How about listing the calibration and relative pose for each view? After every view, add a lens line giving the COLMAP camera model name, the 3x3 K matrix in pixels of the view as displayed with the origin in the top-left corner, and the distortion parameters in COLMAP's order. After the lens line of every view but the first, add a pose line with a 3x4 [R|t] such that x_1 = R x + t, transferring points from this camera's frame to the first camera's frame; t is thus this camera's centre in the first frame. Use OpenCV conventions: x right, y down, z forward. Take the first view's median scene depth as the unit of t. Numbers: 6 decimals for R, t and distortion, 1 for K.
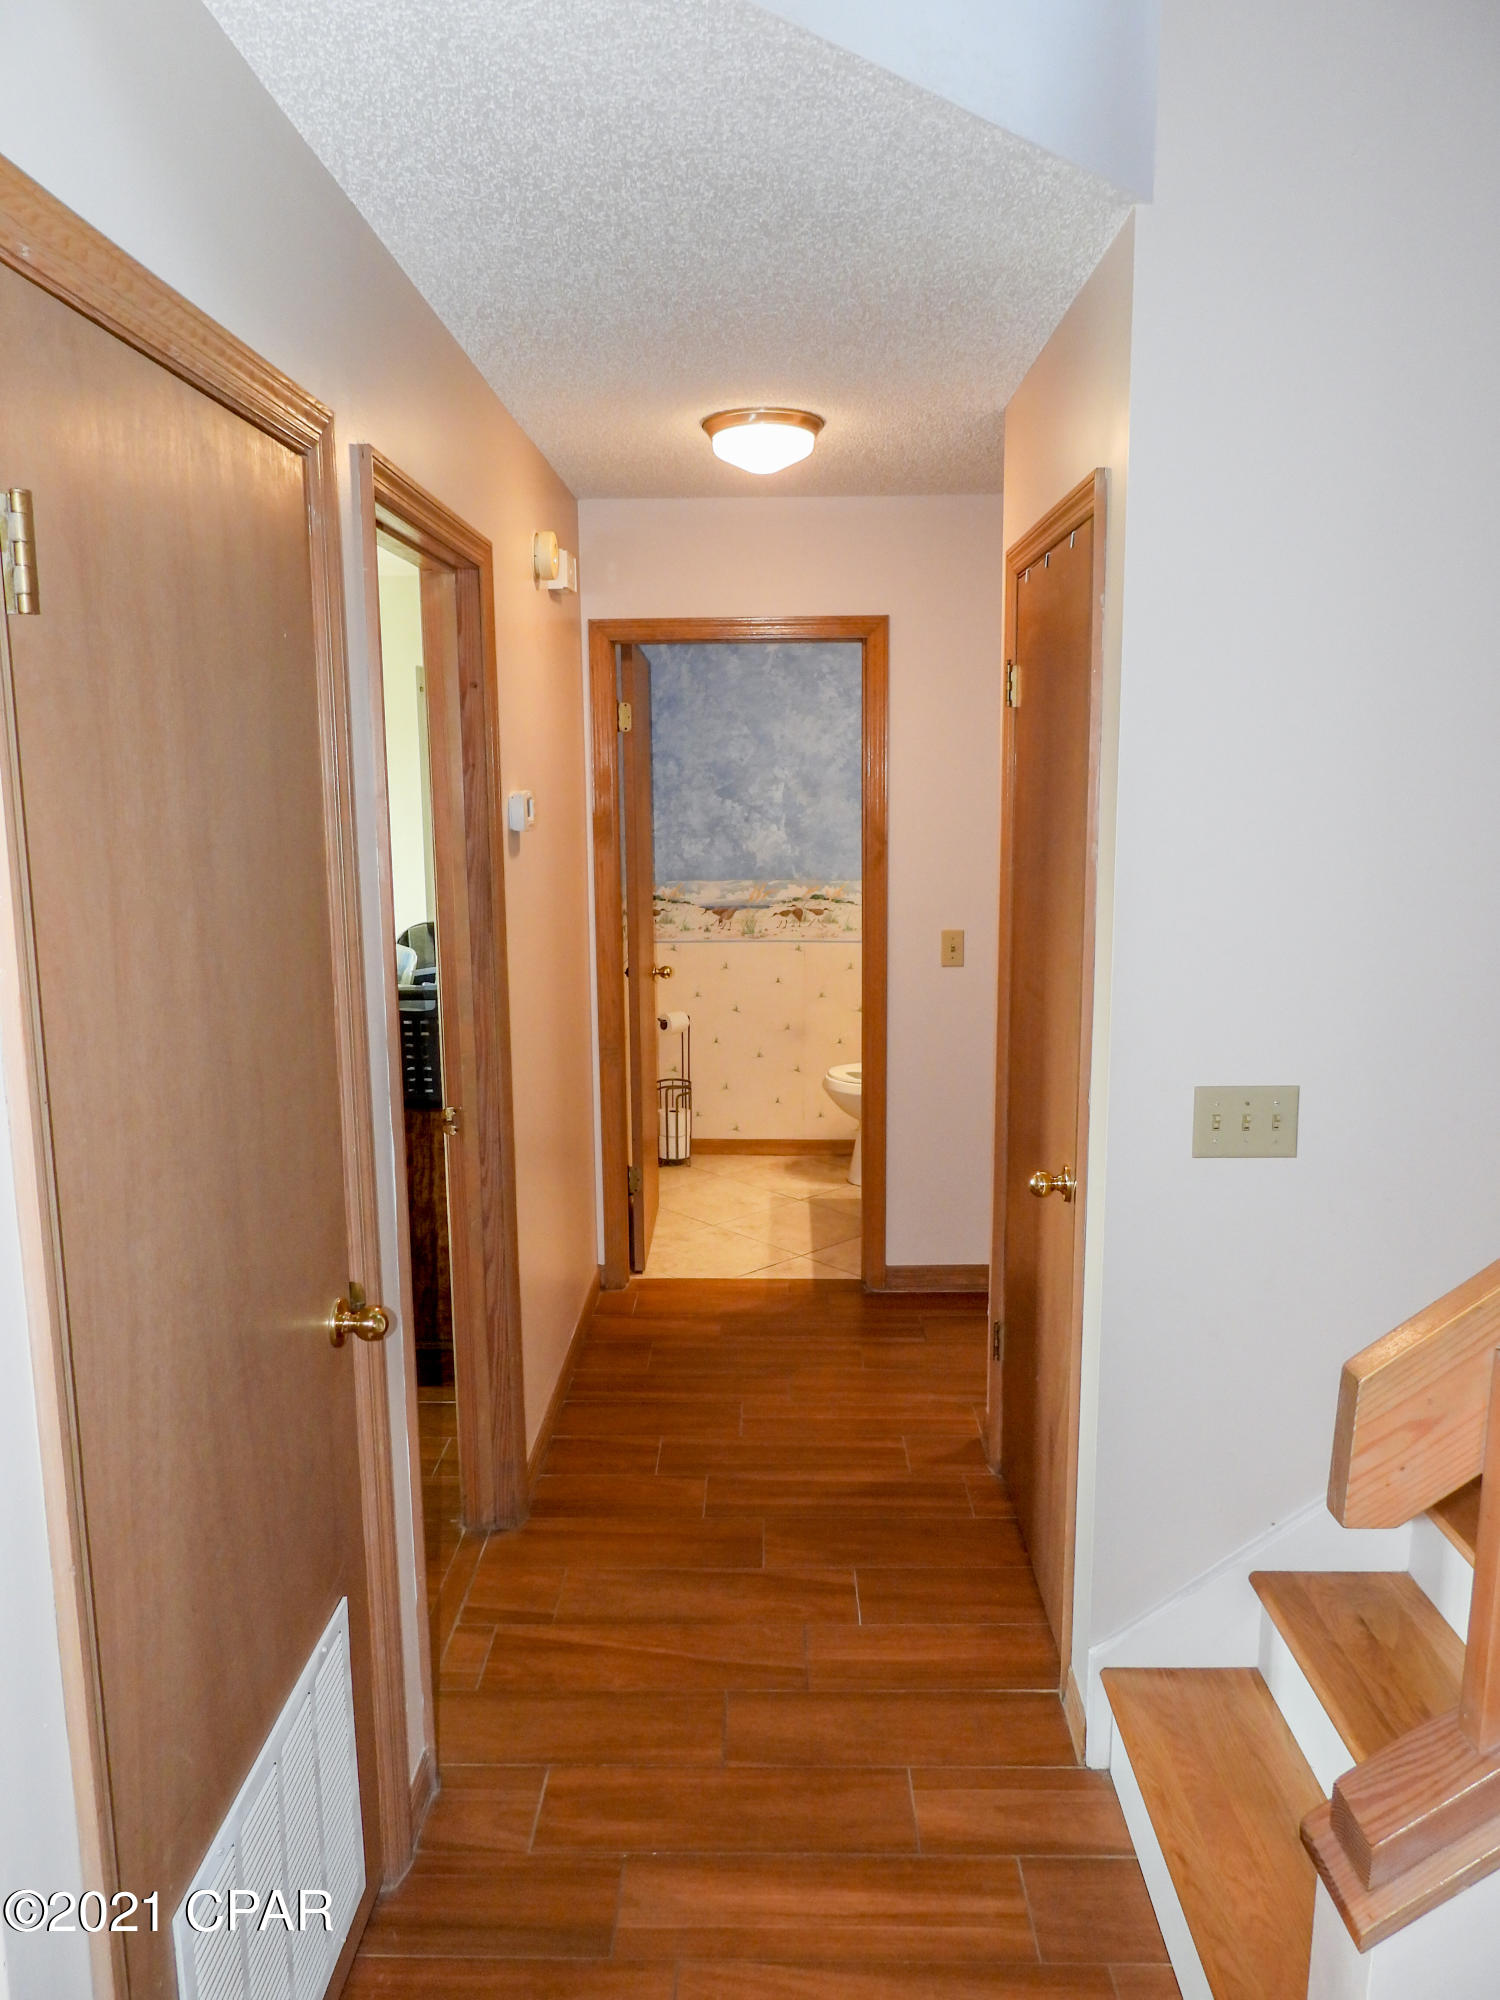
lens RADIAL K [[1418.1, 0, 750.3], [0, 1418.1, 998.0], [0, 0, 1]] dist [-0.025133, -0.000139]
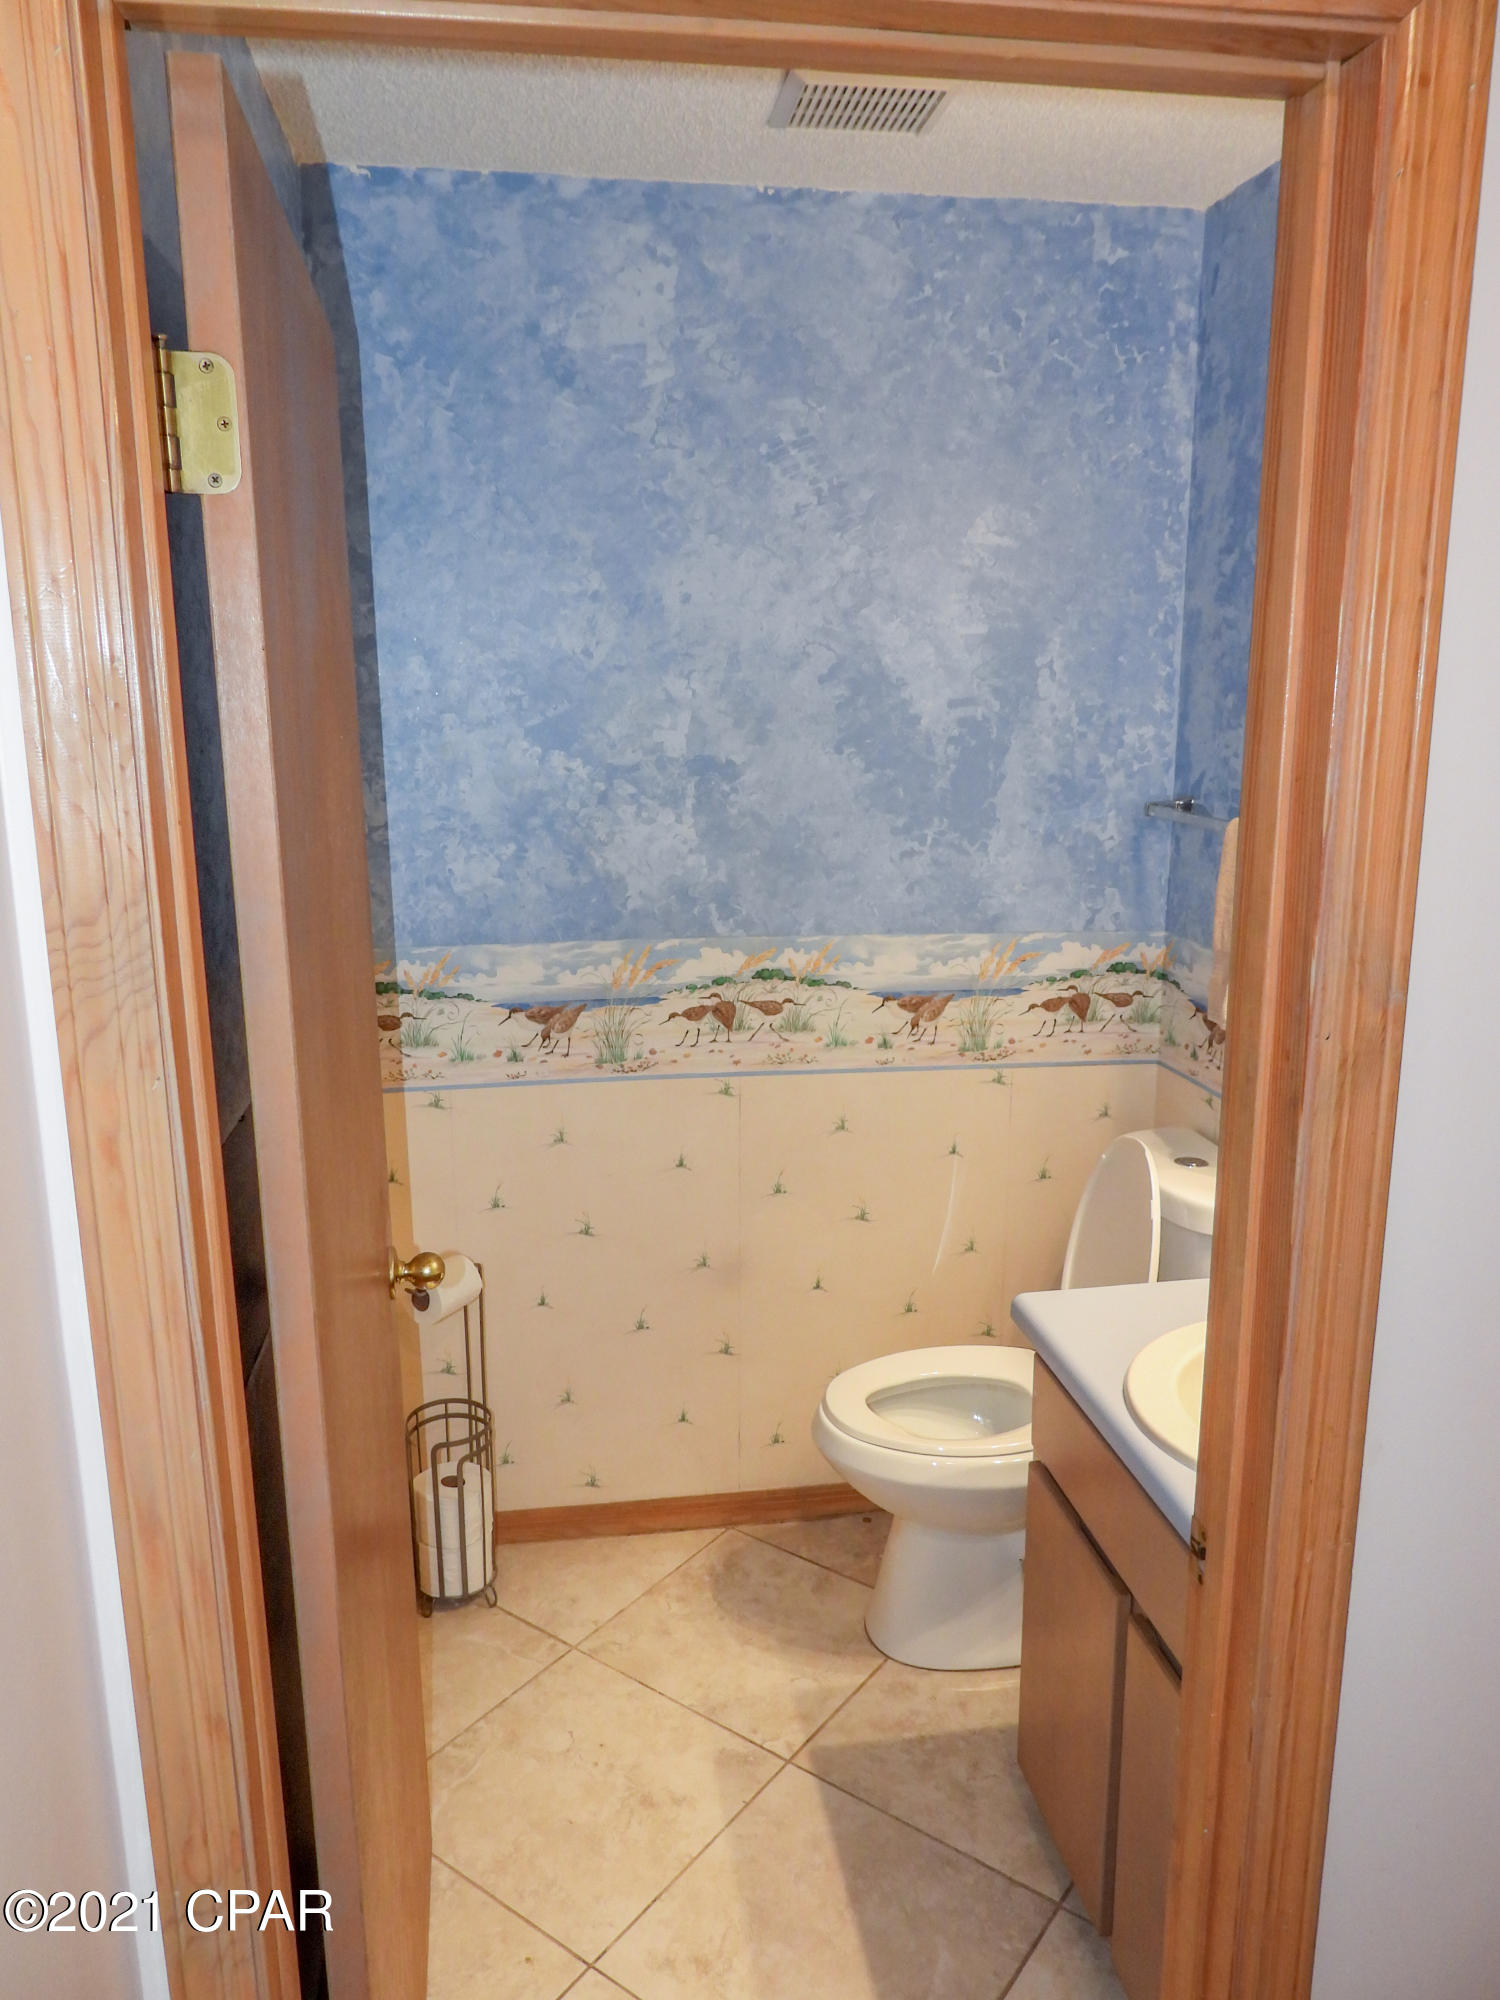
lens RADIAL K [[1418.1, 0, 747.6], [0, 1418.1, 1005.0], [0, 0, 1]] dist [-0.025133, -0.000139]
pose [[0.984394, -0.036158, 0.172221, -0.034770], [0.026945, 0.998093, 0.055540, -0.086566], [-0.173901, -0.050033, 0.983491, 0.573448]]
